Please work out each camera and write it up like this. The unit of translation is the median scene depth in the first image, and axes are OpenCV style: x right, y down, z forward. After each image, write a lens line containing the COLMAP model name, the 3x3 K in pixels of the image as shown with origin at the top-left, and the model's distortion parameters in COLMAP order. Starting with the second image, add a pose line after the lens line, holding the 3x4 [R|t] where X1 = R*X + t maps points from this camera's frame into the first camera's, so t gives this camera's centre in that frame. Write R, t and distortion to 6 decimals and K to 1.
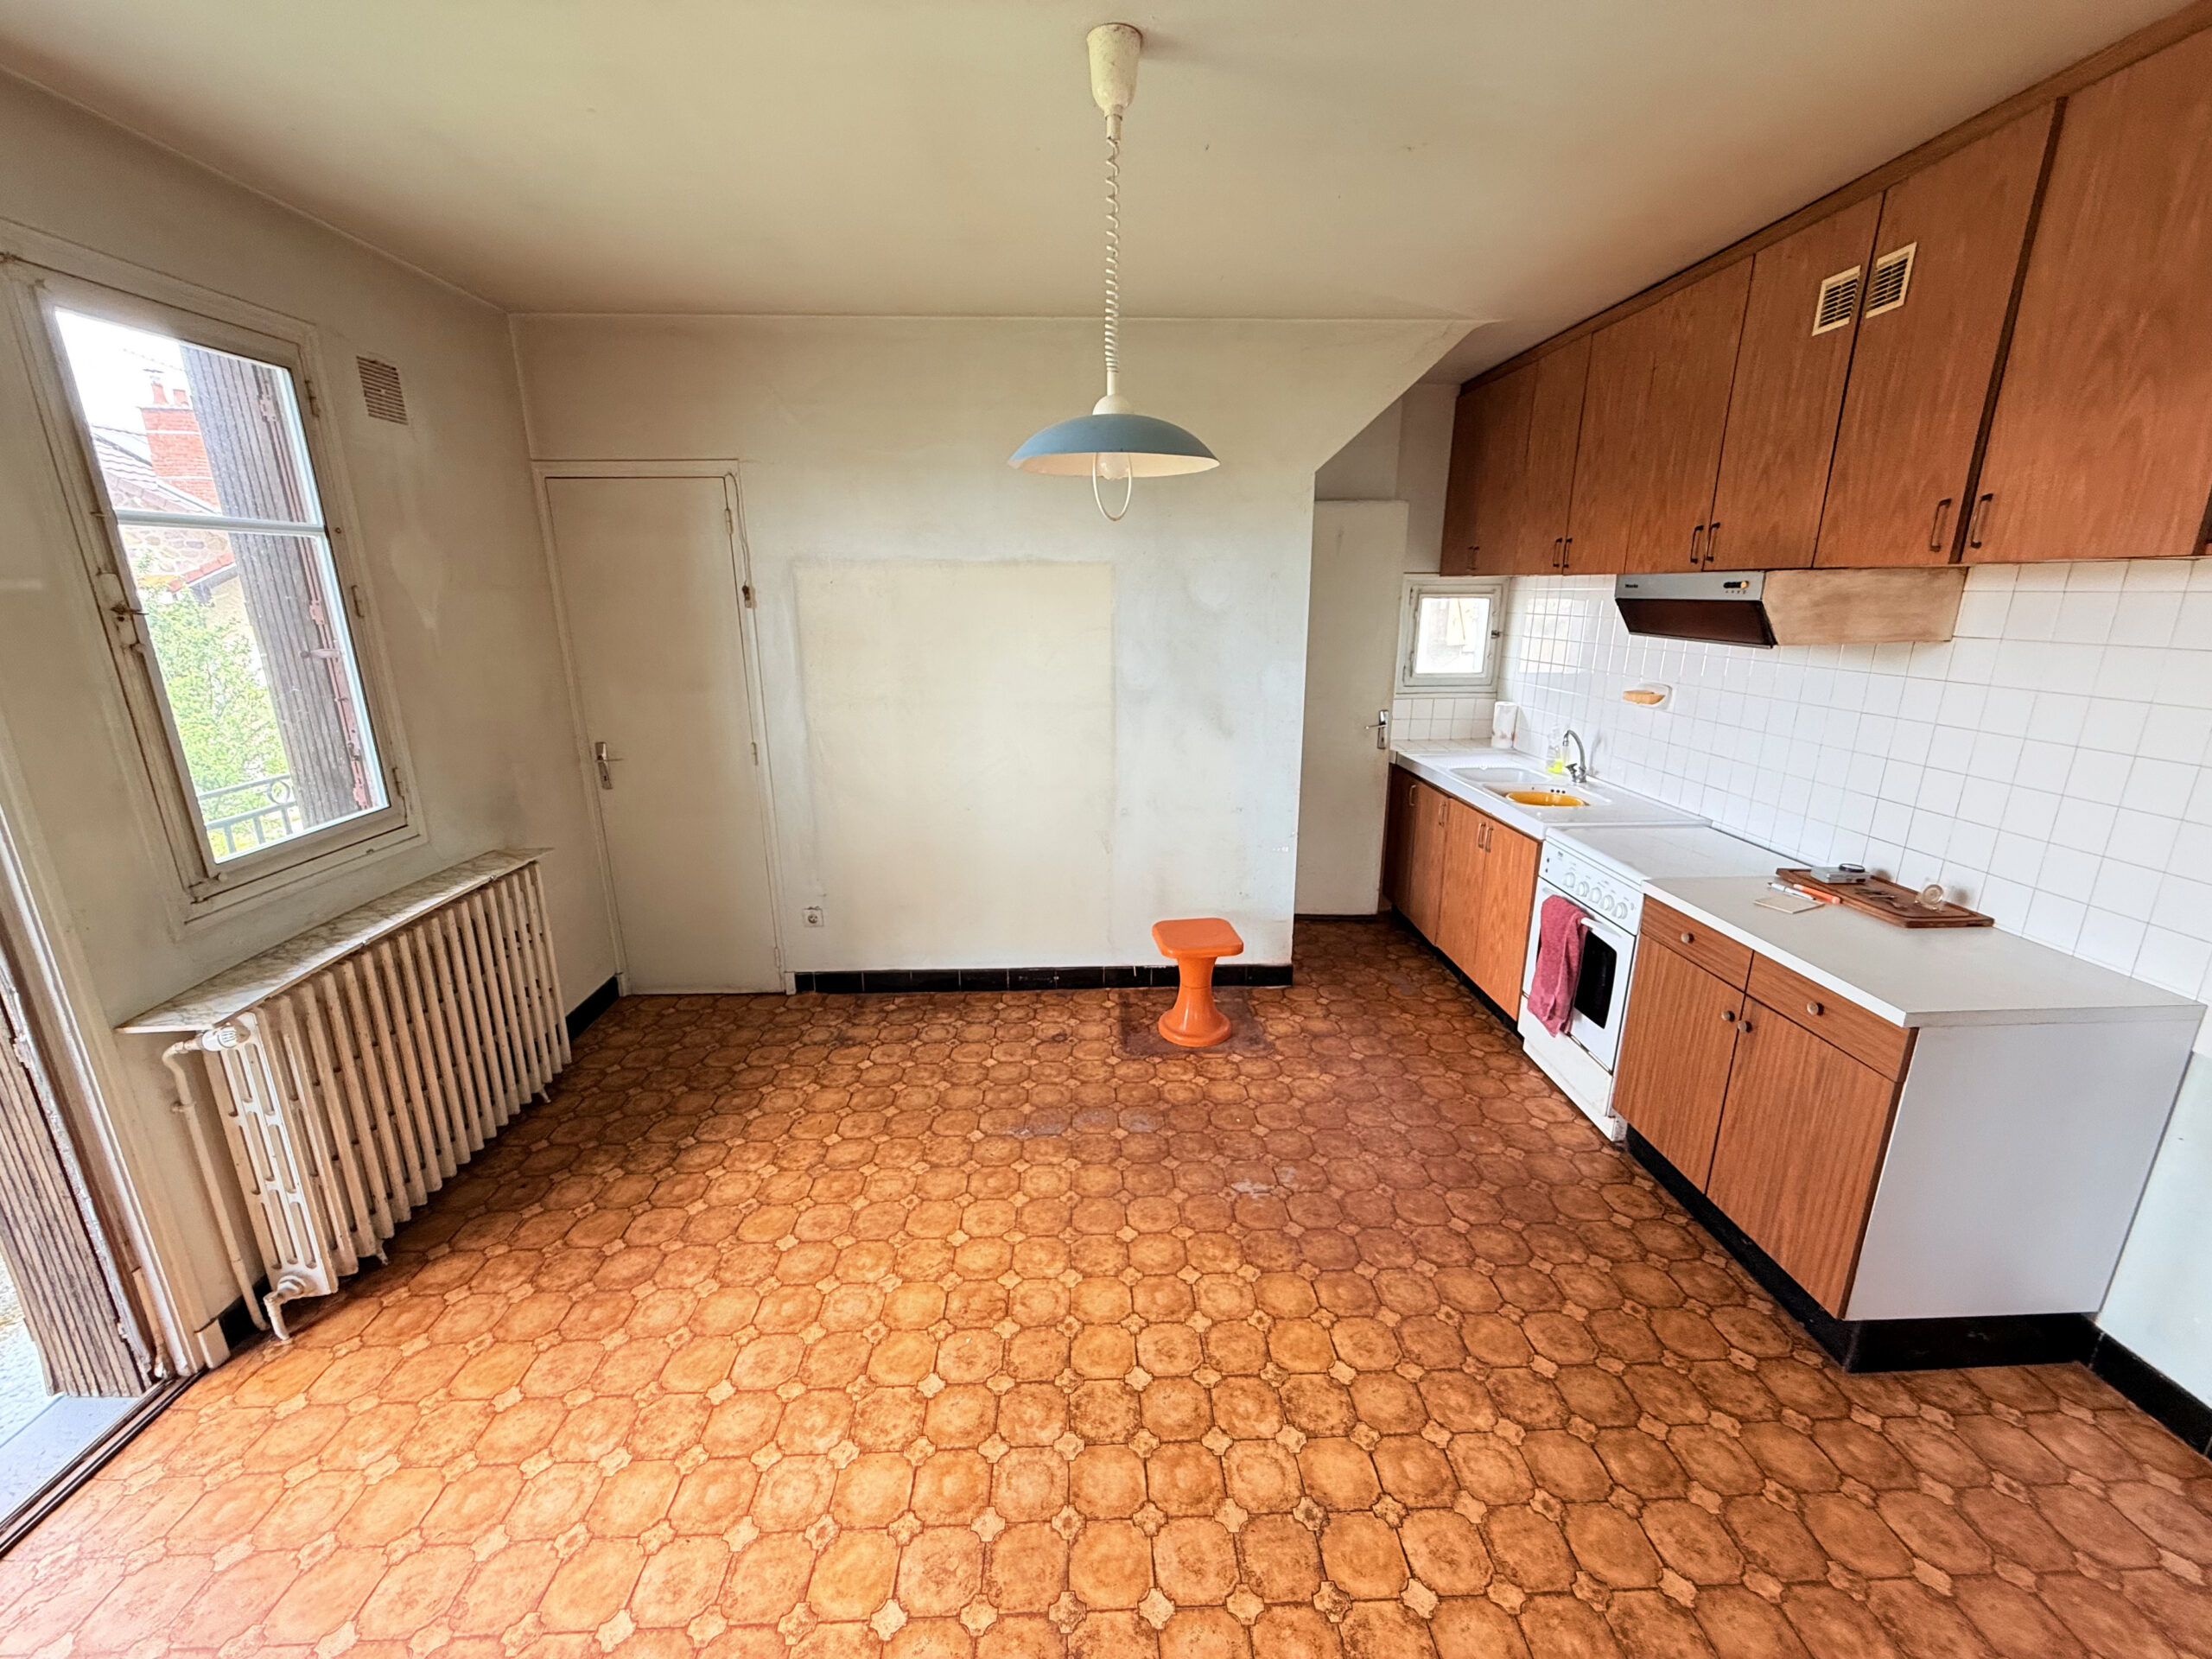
lens RADIAL K [[886.4, 0, 1101.8], [0, 886.4, 829.2], [0, 0, 1]] dist [0.000056, -0.000007]
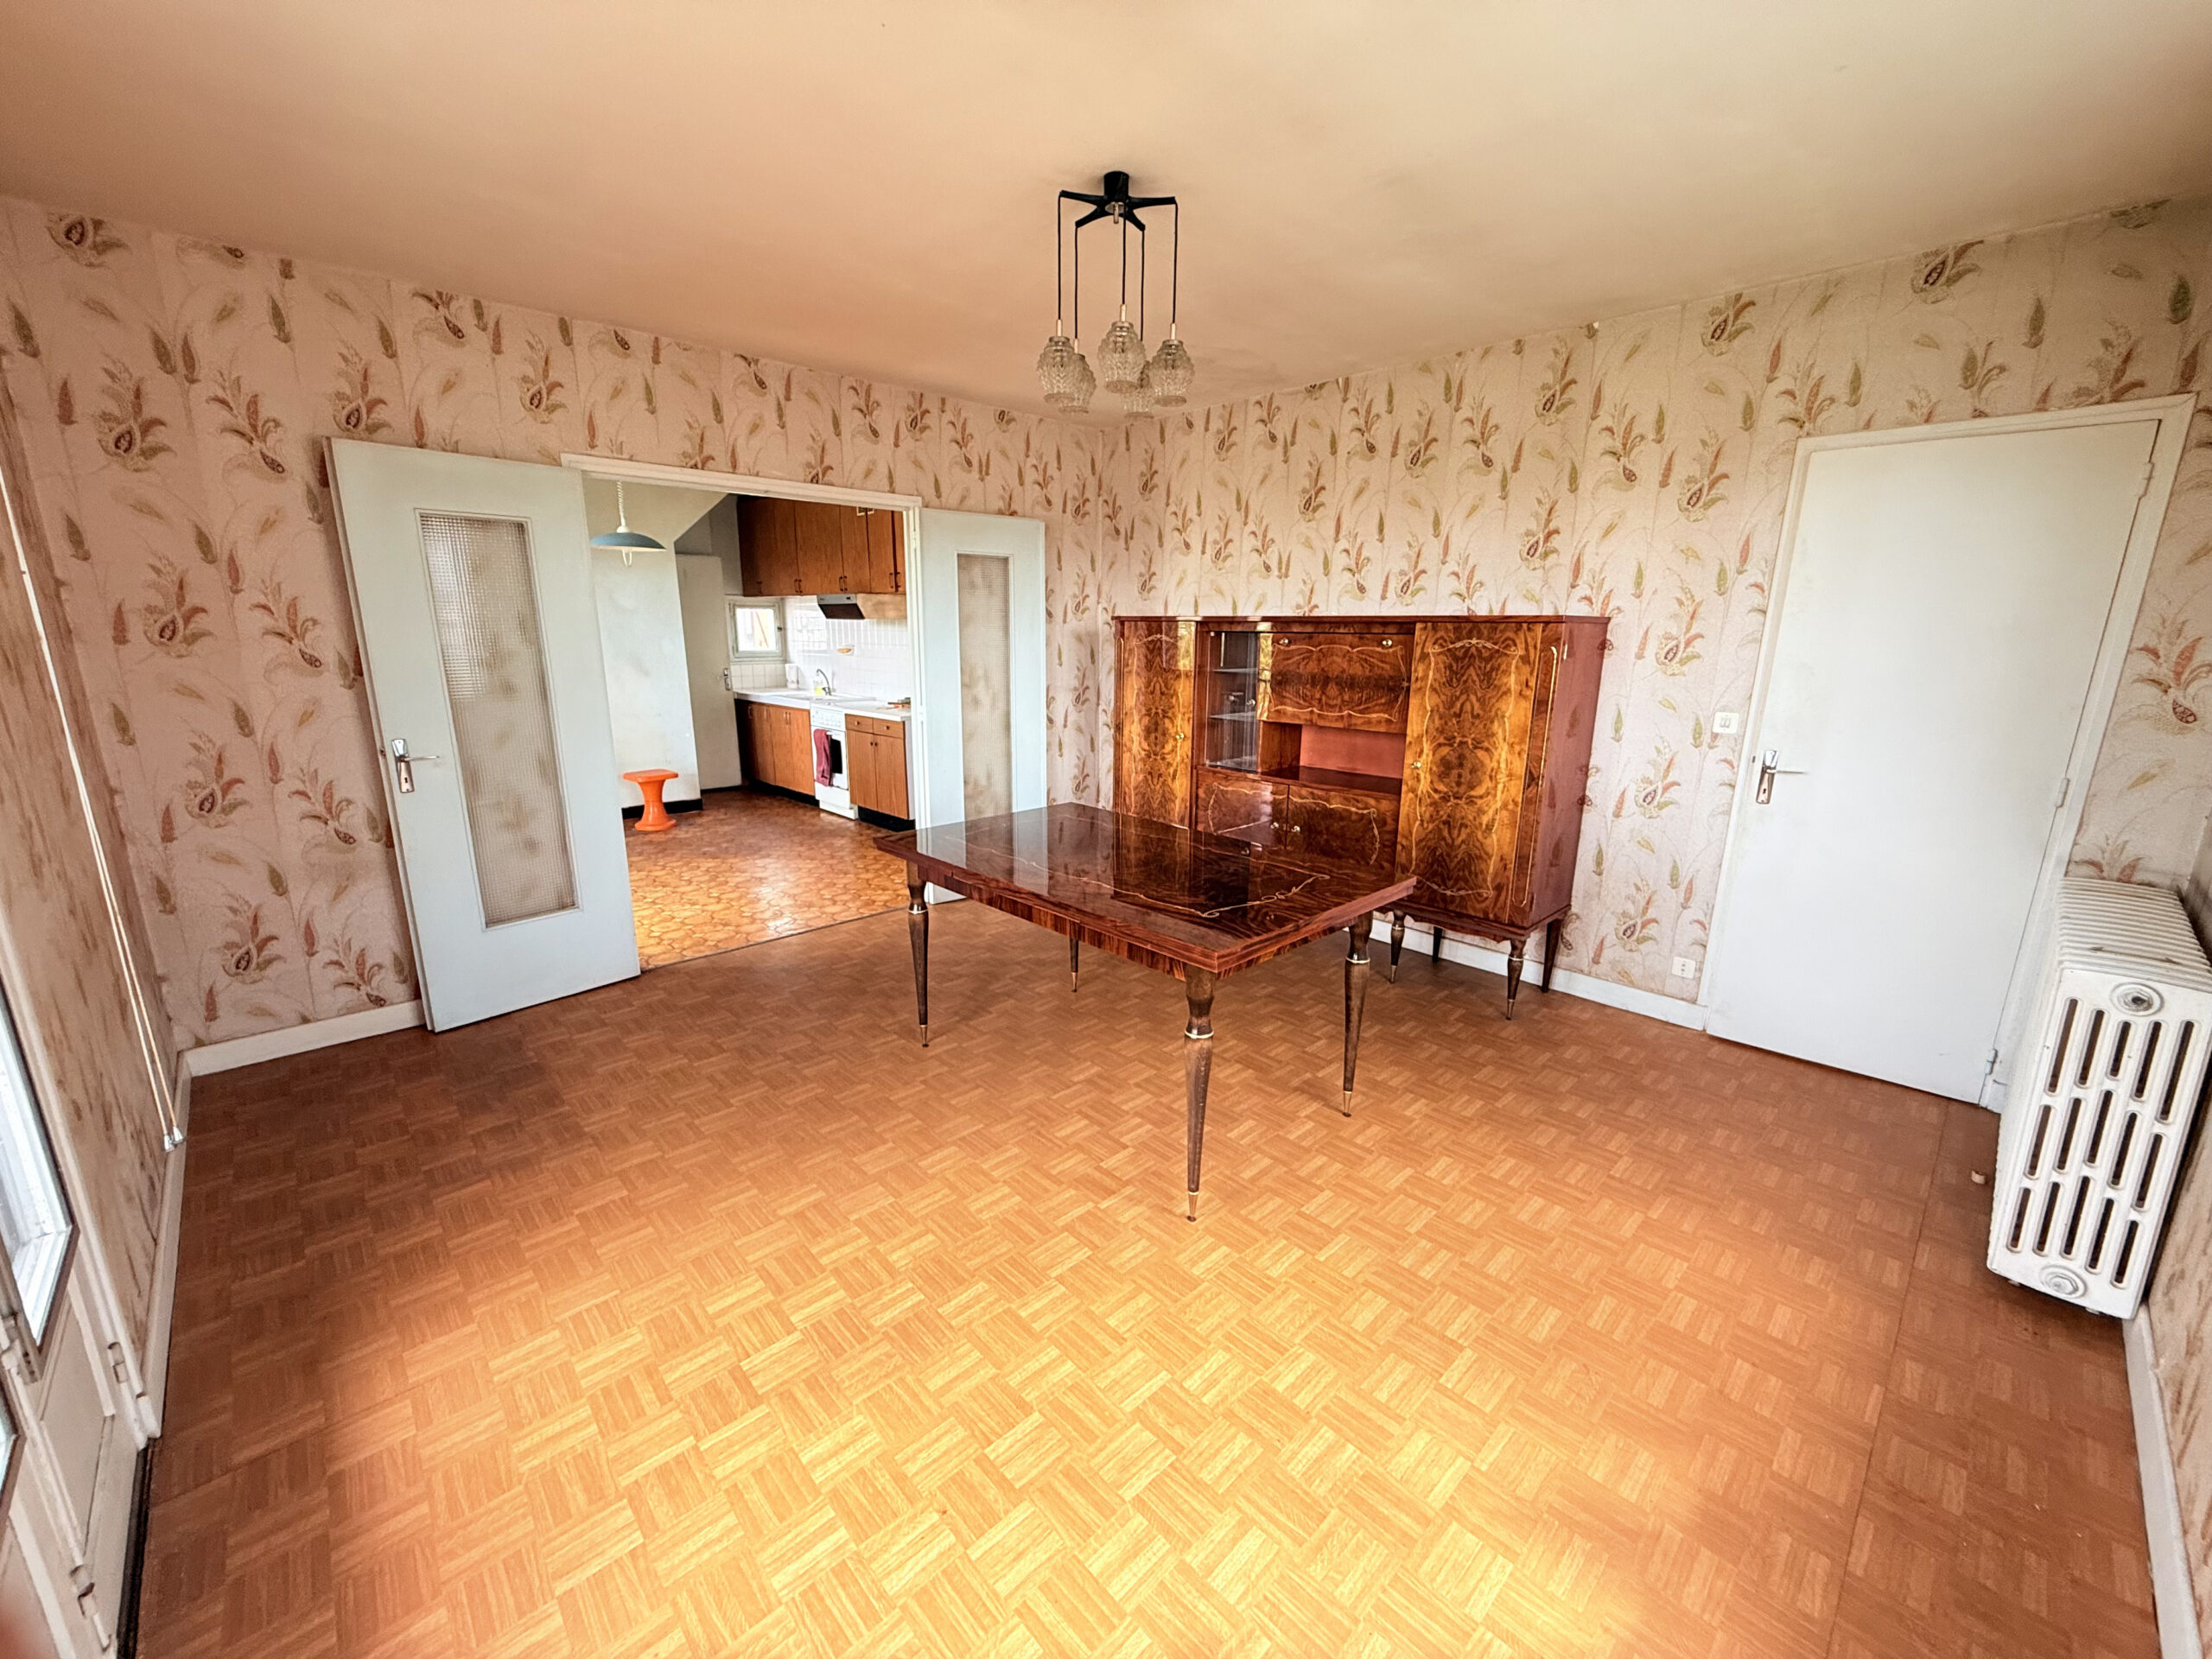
lens RADIAL K [[886.4, 0, 1104.6], [0, 886.4, 828.7], [0, 0, 1]] dist [0.000056, -0.000007]
pose [[0.745555, -0.144483, 0.650593, -0.436586], [0.167793, 0.985464, 0.026566, 0.354899], [-0.644975, 0.089358, 0.758961, -1.118535]]
